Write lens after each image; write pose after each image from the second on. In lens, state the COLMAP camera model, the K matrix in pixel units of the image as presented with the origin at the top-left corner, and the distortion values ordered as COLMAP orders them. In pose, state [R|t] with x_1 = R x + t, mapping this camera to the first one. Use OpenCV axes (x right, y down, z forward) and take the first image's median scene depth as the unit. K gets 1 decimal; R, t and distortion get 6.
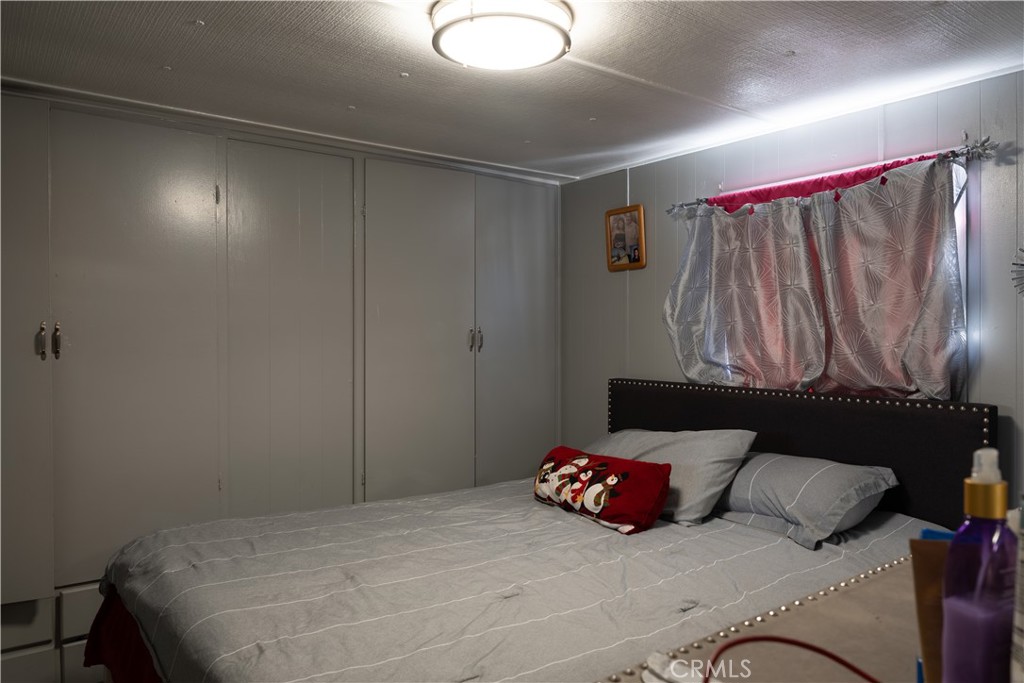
lens RADIAL K [[764.4, 0, 511.0], [0, 764.4, 402.9], [0, 0, 1]] dist [-0.002267, -0.004045]
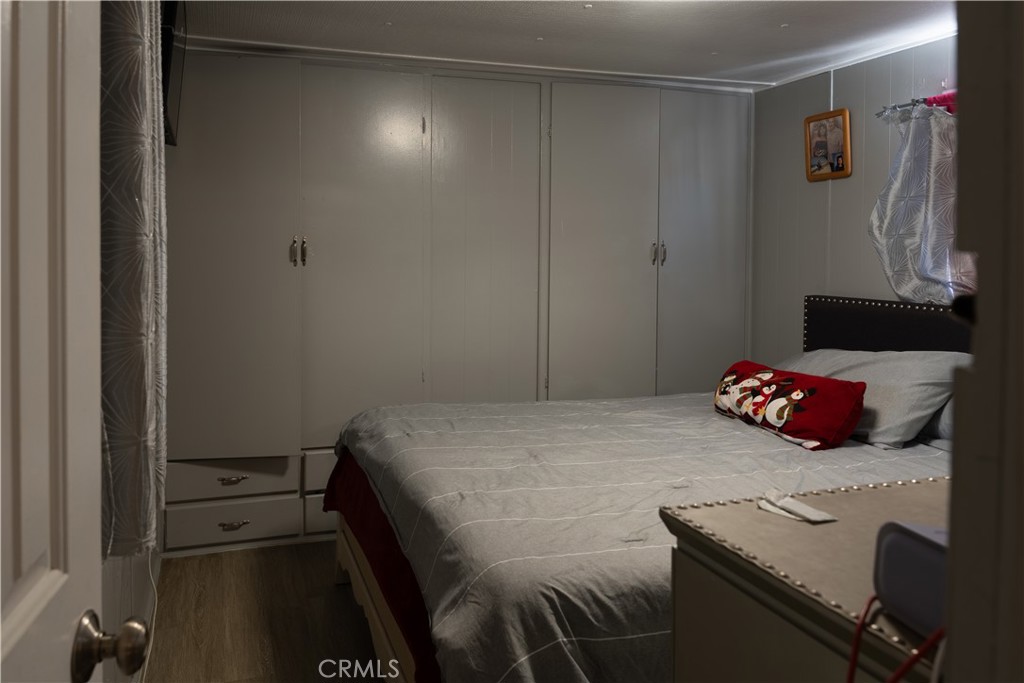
lens RADIAL K [[1247.0, 0, 512.0], [0, 1247.0, 341.5], [0, 0, 1]] dist [-0.009398, -0.025426]
pose [[0.974742, 0.002930, -0.223314, 0.133035], [-0.012354, 0.999090, -0.040818, 0.102732], [0.222991, 0.042546, 0.973892, -0.635782]]
